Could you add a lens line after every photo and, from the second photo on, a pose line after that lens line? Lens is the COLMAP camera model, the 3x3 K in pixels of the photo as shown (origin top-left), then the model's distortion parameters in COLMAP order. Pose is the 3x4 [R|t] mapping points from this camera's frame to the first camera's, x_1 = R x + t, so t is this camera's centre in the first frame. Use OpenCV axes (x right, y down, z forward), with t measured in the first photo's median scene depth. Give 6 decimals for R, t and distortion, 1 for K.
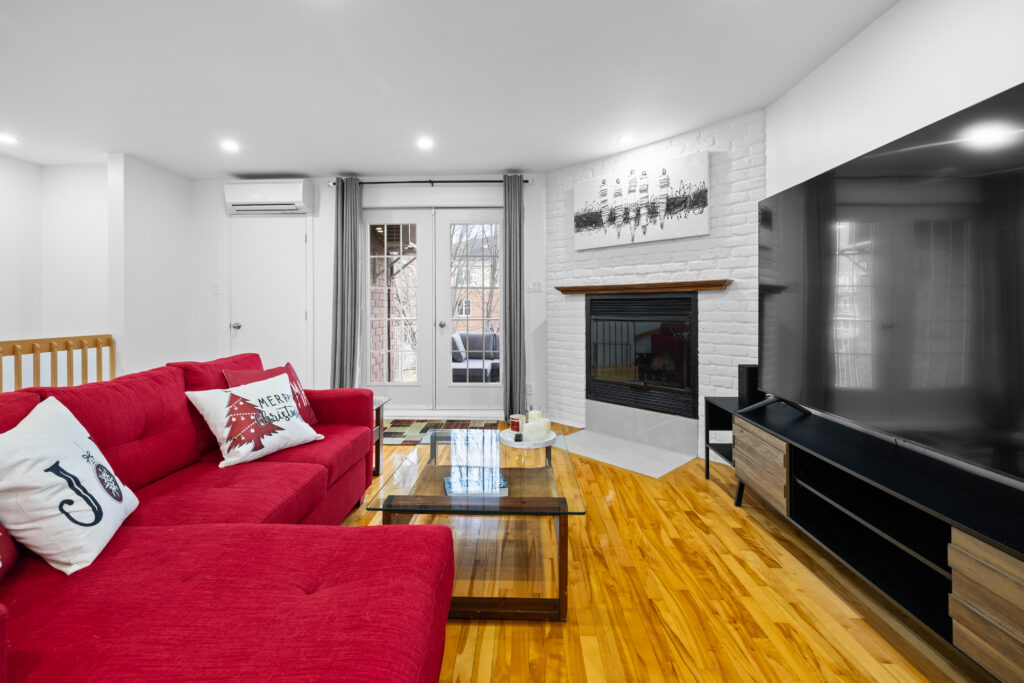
lens RADIAL K [[440.9, 0, 507.7], [0, 440.9, 306.1], [0, 0, 1]] dist [-0.001377, -0.000306]
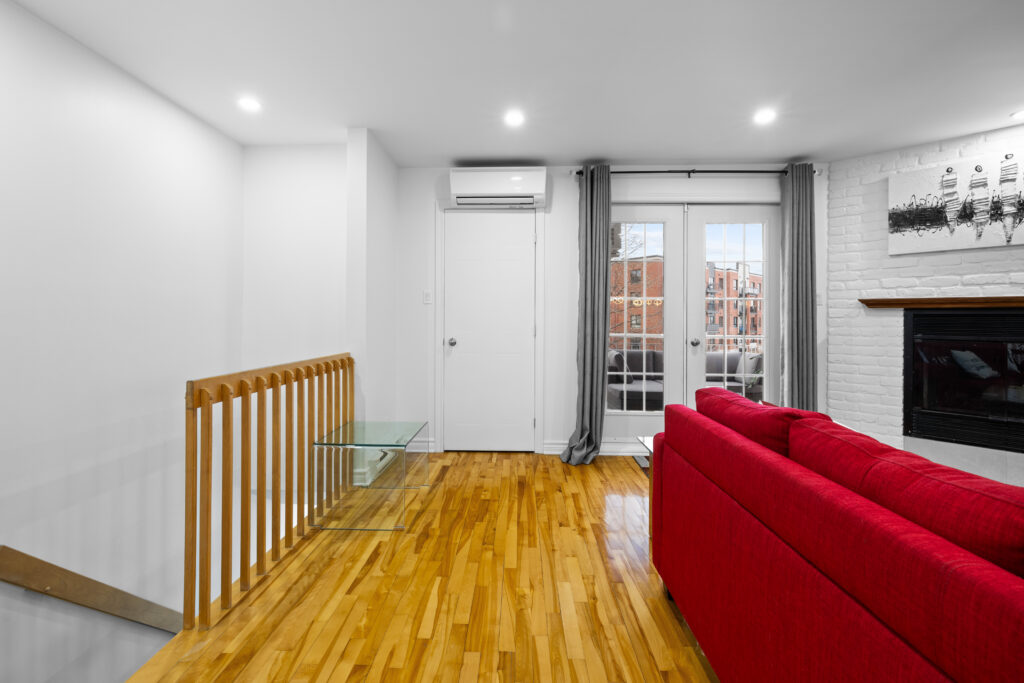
lens RADIAL K [[444.5, 0, 503.2], [0, 444.5, 319.4], [0, 0, 1]] dist [0.000619, -0.000264]
pose [[0.999954, 0.009277, -0.002505, -0.624070], [-0.009273, 0.999956, 0.001480, -0.000323], [0.002519, -0.001457, 0.999996, 0.186404]]
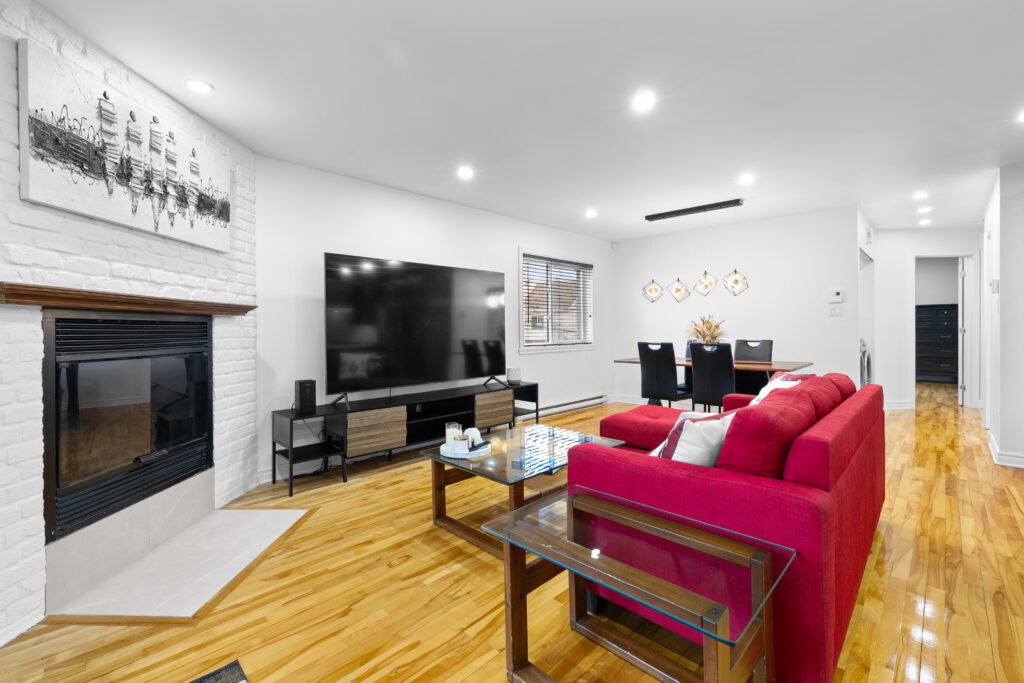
lens RADIAL K [[436.8, 0, 507.1], [0, 436.8, 330.8], [0, 0, 1]] dist [-0.000011, -0.000477]
pose [[-0.728492, 0.006508, 0.685024, -0.499067], [0.008248, 0.999966, -0.000729, 0.001301], [-0.685005, 0.005119, -0.728520, 1.097395]]
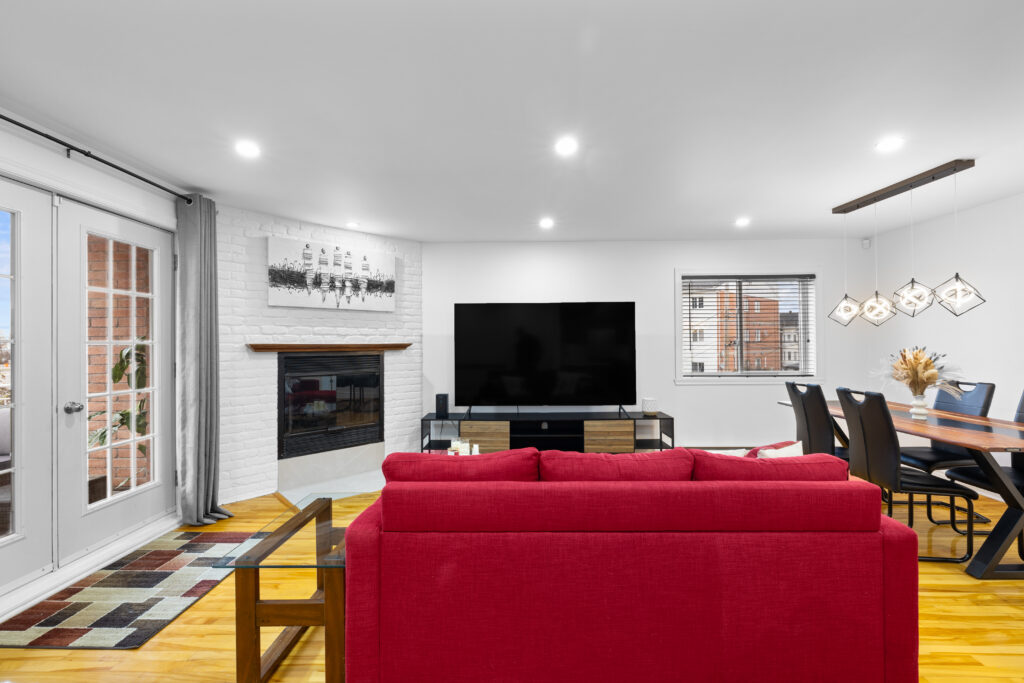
lens RADIAL K [[433.1, 0, 512.0], [0, 433.1, 341.5], [0, 0, 1]] dist [0.001741, 0.000411]
pose [[-0.019031, 0.009393, 0.999775, -0.862423], [0.002641, 0.999953, -0.009344, -0.043438], [-0.999815, 0.002463, -0.019055, 0.552940]]
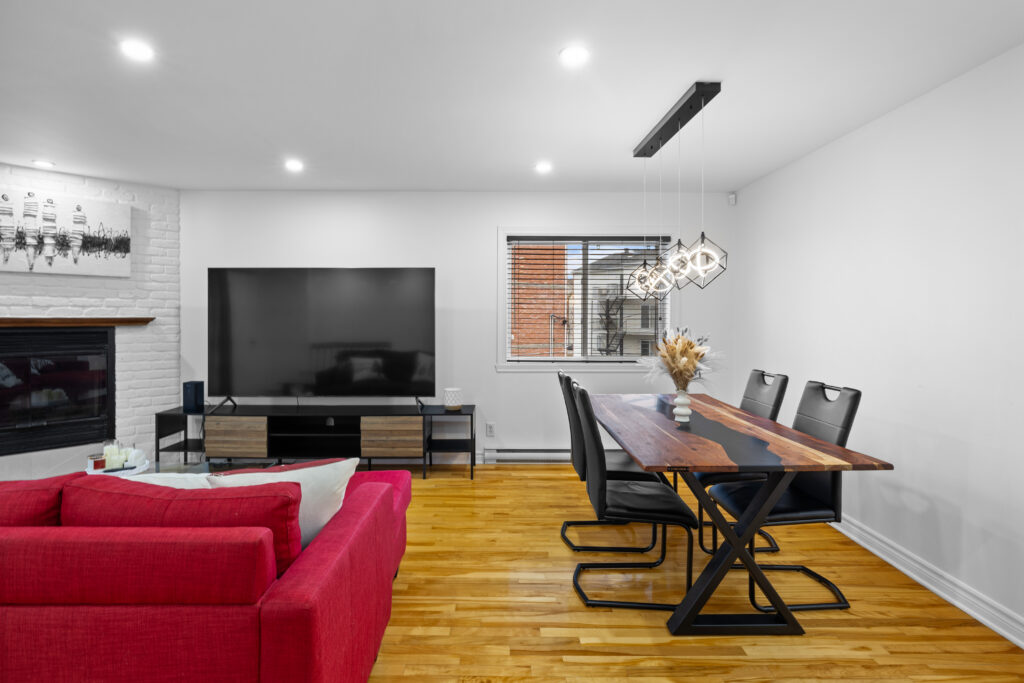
lens RADIAL K [[502.8, 0, 507.0], [0, 502.8, 322.2], [0, 0, 1]] dist [-0.003128, 0.000665]
pose [[-0.037888, -0.004031, 0.999274, -0.782444], [-0.005890, 0.999975, 0.003811, -0.048681], [-0.999265, -0.005741, -0.037911, 0.052557]]
